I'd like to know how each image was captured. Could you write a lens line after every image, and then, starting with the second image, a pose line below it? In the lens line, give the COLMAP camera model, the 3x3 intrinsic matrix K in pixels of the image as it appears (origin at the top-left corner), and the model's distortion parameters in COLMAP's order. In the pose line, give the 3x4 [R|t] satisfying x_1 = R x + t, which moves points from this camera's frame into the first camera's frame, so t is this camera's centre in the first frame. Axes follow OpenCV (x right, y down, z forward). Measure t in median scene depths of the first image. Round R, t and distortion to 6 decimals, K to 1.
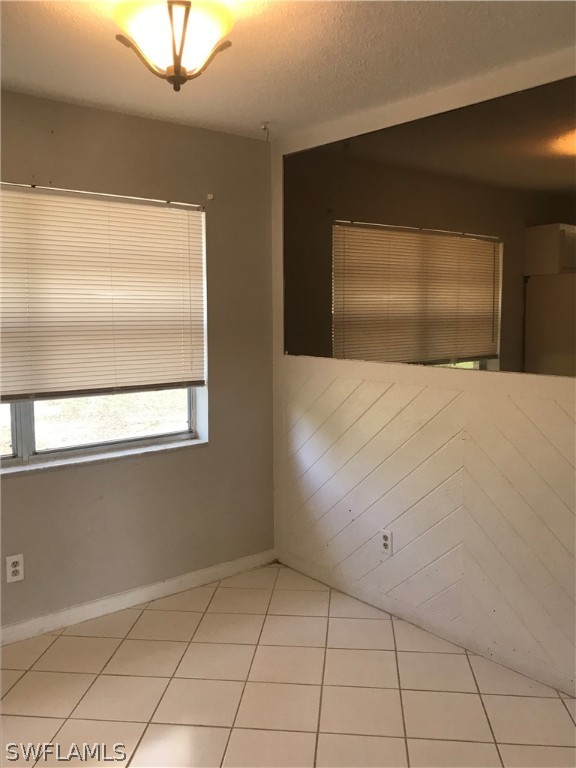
lens RADIAL K [[693.4, 0, 290.9], [0, 693.4, 385.7], [0, 0, 1]] dist [0.069986, -0.103607]
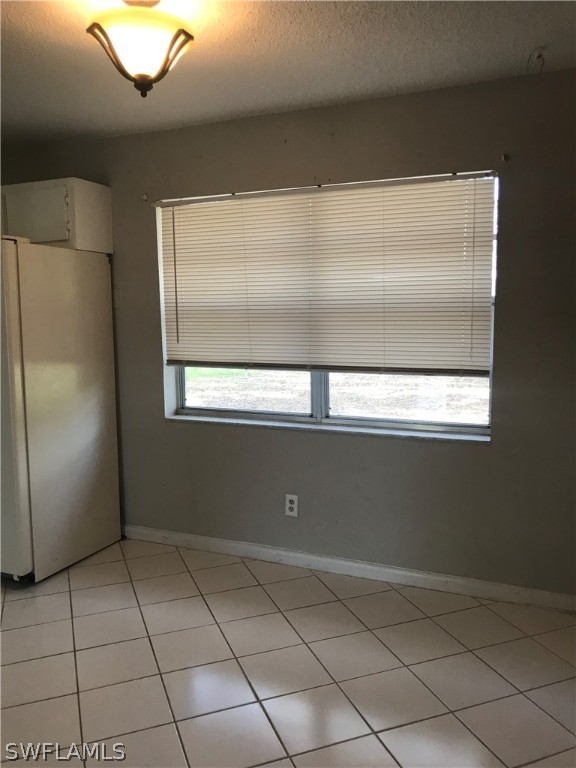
lens RADIAL K [[649.5, 0, 290.6], [0, 649.5, 378.3], [0, 0, 1]] dist [0.019755, -0.014182]
pose [[0.425169, 0.111559, -0.898213, 0.580822], [-0.080004, 0.993123, 0.085477, -0.055405], [0.901571, 0.035519, 0.431170, 0.480647]]
